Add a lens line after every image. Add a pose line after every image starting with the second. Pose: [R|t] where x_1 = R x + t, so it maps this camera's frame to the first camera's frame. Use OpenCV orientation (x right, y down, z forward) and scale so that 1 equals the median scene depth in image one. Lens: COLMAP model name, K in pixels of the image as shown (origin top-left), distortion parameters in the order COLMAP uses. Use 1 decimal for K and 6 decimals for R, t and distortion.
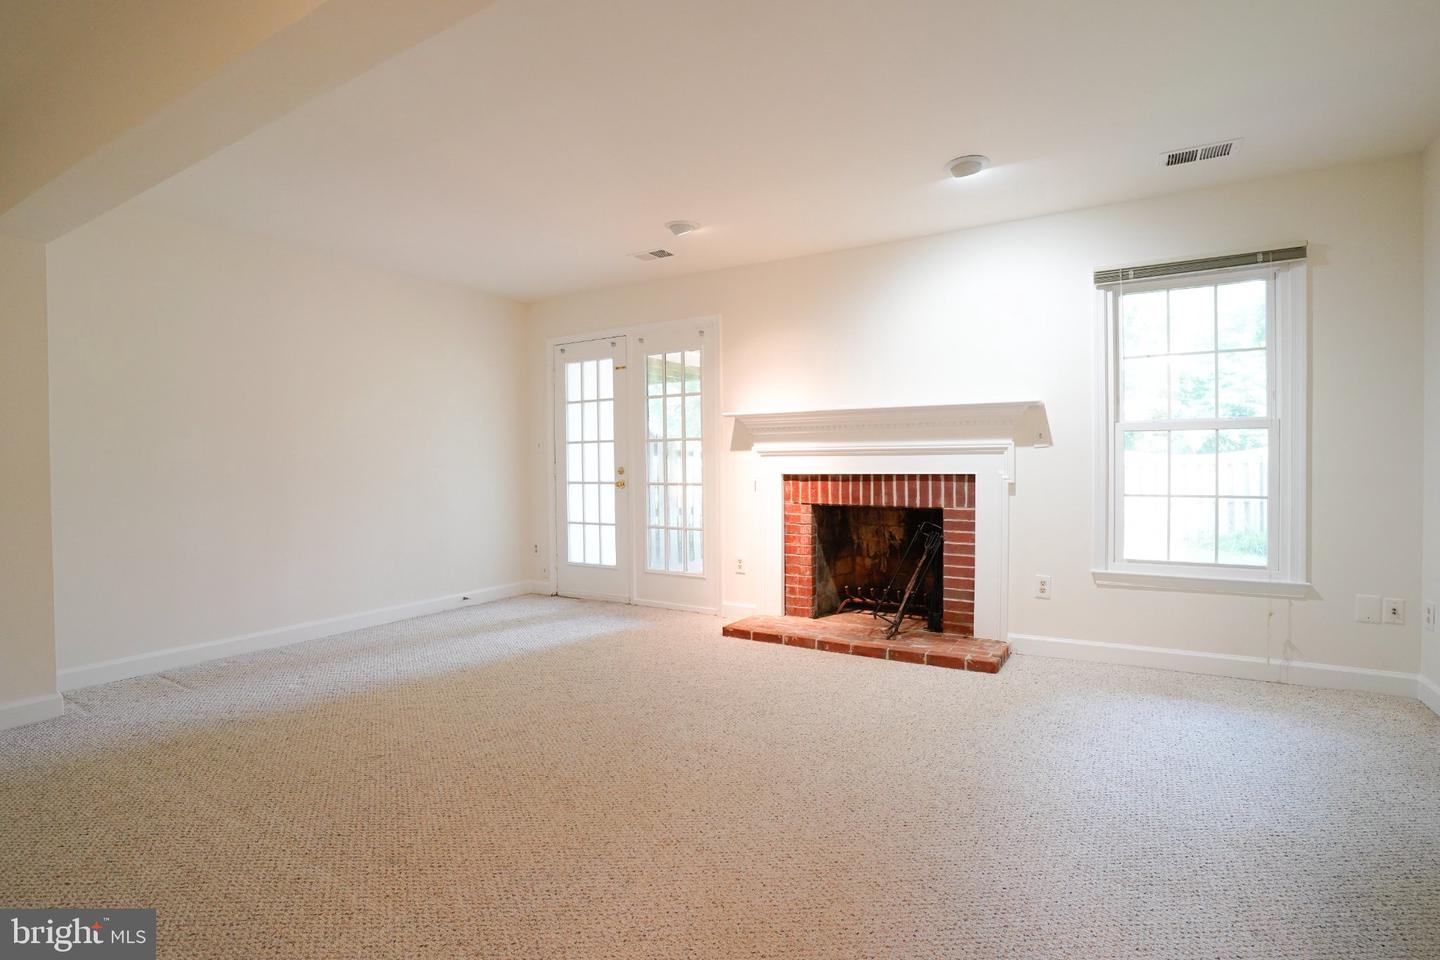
lens RADIAL K [[704.6, 0, 715.9], [0, 704.6, 474.6], [0, 0, 1]] dist [-0.086423, 0.040424]
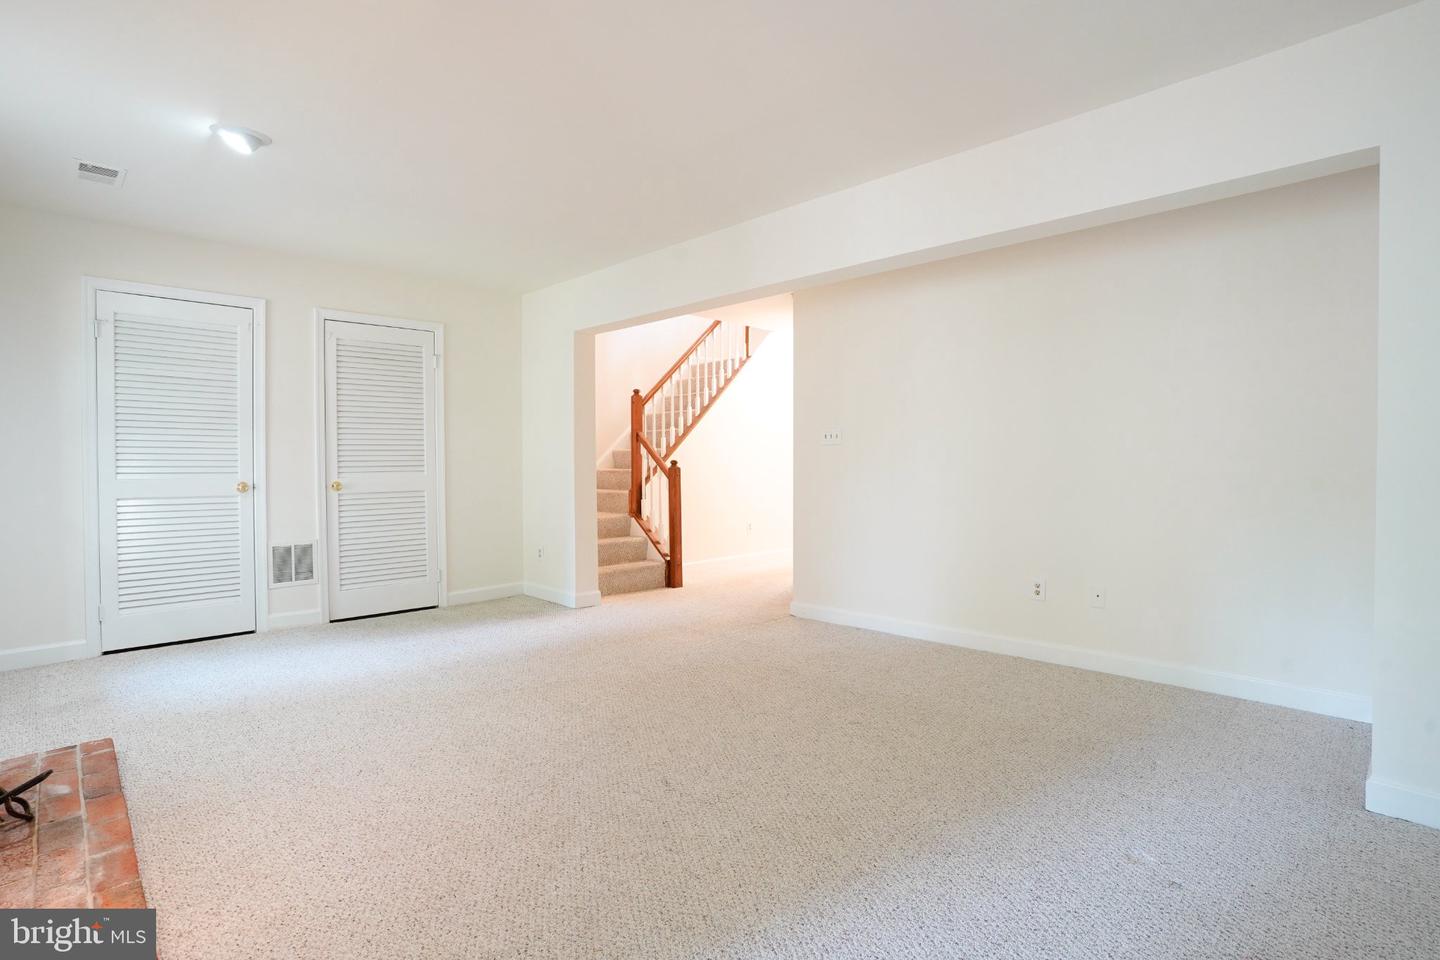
lens RADIAL K [[704.6, 0, 715.9], [0, 704.6, 474.6], [0, 0, 1]] dist [-0.086423, 0.040424]
pose [[-0.971504, 0.006758, 0.236928, -0.307786], [0.015483, 0.999268, 0.034987, -0.019358], [-0.236519, 0.037658, -0.970897, 1.194649]]
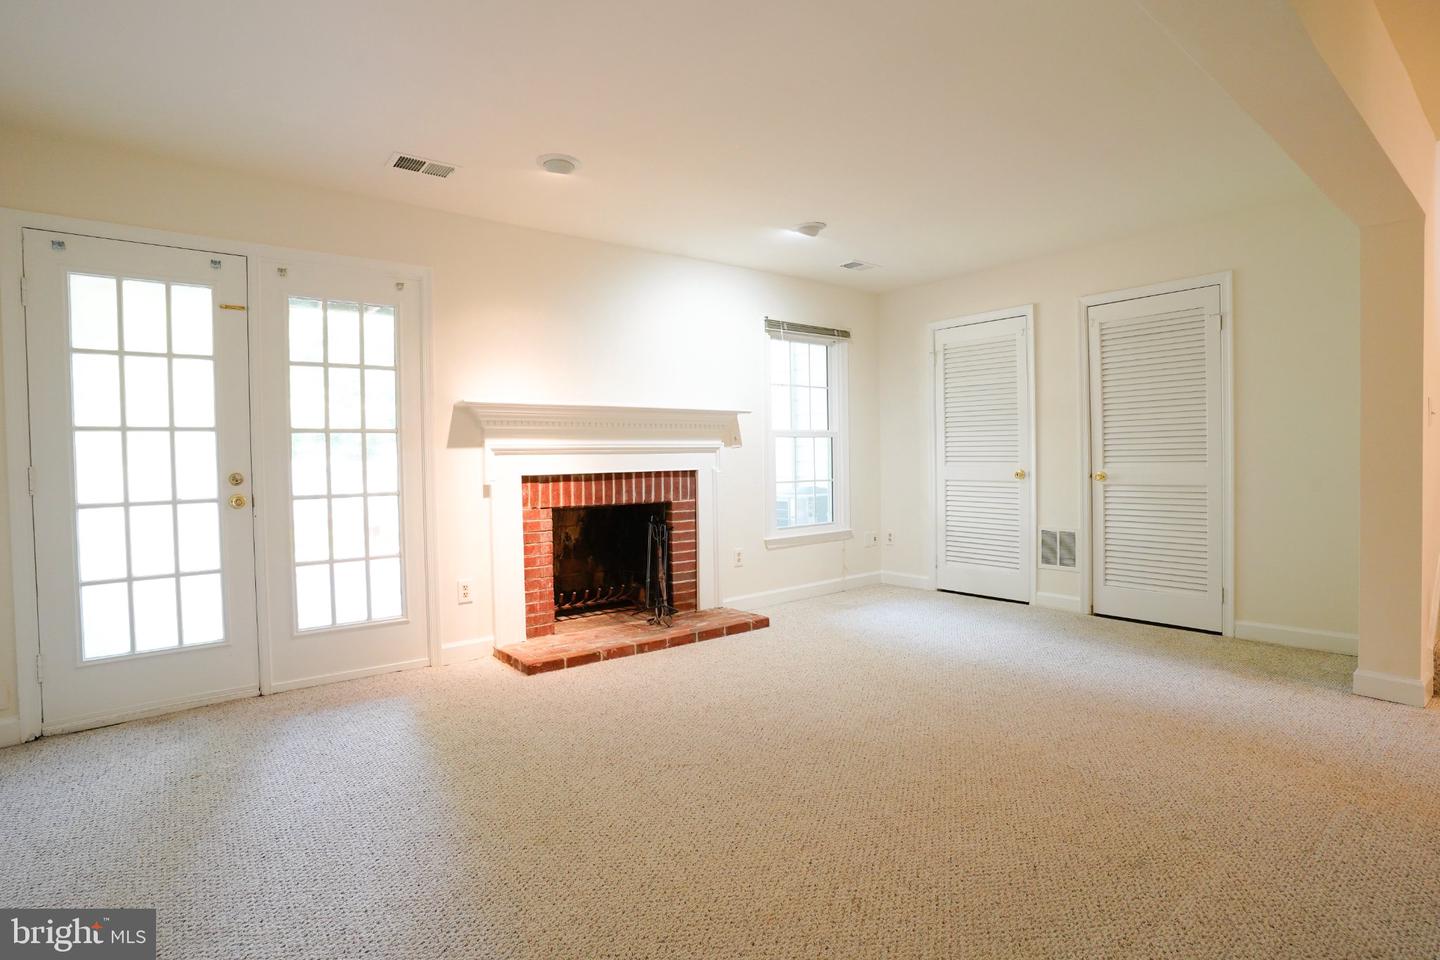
lens RADIAL K [[704.6, 0, 715.9], [0, 704.6, 474.6], [0, 0, 1]] dist [-0.086423, 0.040424]
pose [[0.350204, -0.020585, 0.936447, -0.641042], [0.029170, 0.999513, 0.011063, -0.004549], [-0.936219, 0.023442, 0.350634, 0.494607]]
